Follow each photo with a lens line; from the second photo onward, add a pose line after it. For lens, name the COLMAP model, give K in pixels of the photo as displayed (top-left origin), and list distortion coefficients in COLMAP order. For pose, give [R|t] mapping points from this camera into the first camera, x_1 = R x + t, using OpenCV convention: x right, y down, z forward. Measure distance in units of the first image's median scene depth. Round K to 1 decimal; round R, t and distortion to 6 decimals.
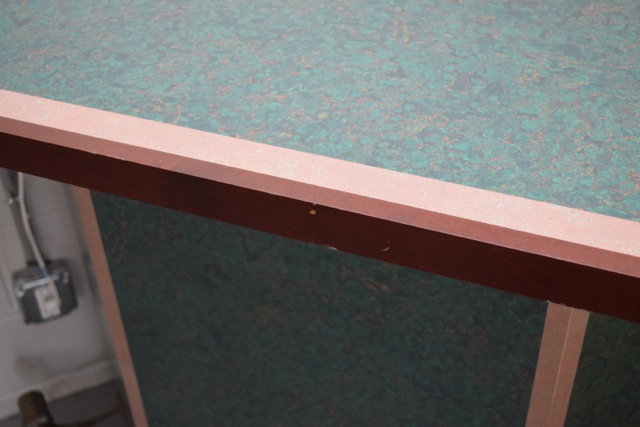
lens RADIAL K [[857.4, 0, 320.0], [0, 857.4, 213.5], [0, 0, 1]] dist [-0.029208, -0.021962]
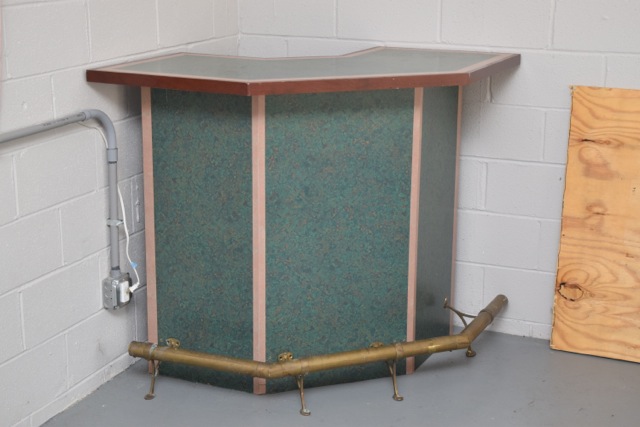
lens RADIAL K [[1145.0, 0, 320.0], [0, 1145.0, 213.5], [0, 0, 1]] dist [-0.009705, -0.179101]
pose [[0.736119, -0.135857, 0.663077, -2.671305], [0.388211, 0.887241, -0.249189, 1.203344], [-0.554455, 0.440847, 0.705857, -1.646719]]
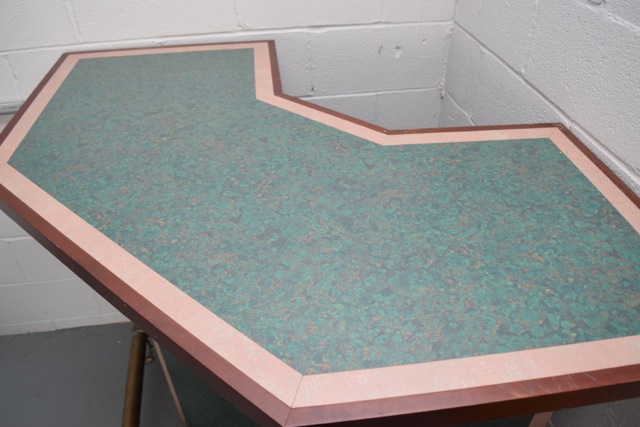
lens RADIAL K [[502.8, 0, 320.0], [0, 502.8, 213.5], [0, 0, 1]] dist [-0.095528, 0.008452]
pose [[0.925050, 0.258652, 0.278176, -0.377314], [0.285563, 0.009356, -0.958314, 0.854952], [-0.250472, 0.965925, -0.065206, 1.119565]]
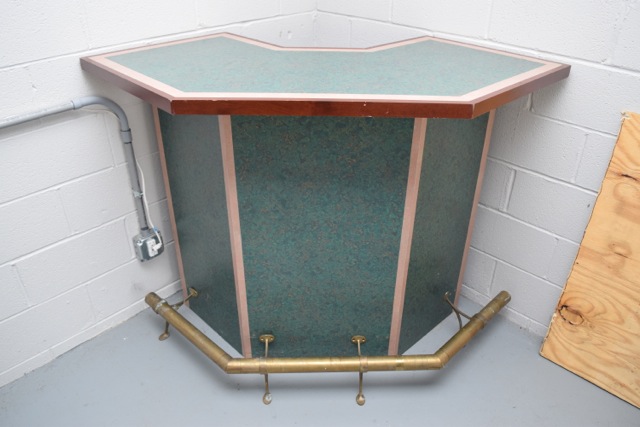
lens RADIAL K [[502.8, 0, 320.0], [0, 502.8, 213.5], [0, 0, 1]] dist [-0.095528, 0.008452]
pose [[0.929111, -0.156575, 0.335019, -0.563614], [0.194613, 0.977368, -0.082937, 0.341963], [-0.314451, 0.142257, 0.938554, -0.463019]]
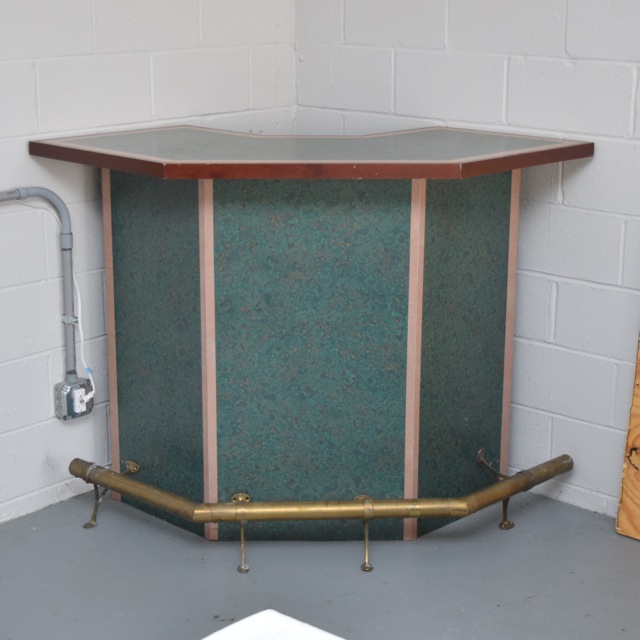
lens RADIAL K [[1360.5, 0, 301.8], [0, 1360.5, 321.1], [0, 0, 1]] dist [-0.050664, -0.261431]
pose [[0.922264, -0.067705, 0.380585, -1.471760], [0.211164, 0.912904, -0.349306, 1.536307], [-0.323788, 0.402519, 0.856236, -2.136829]]
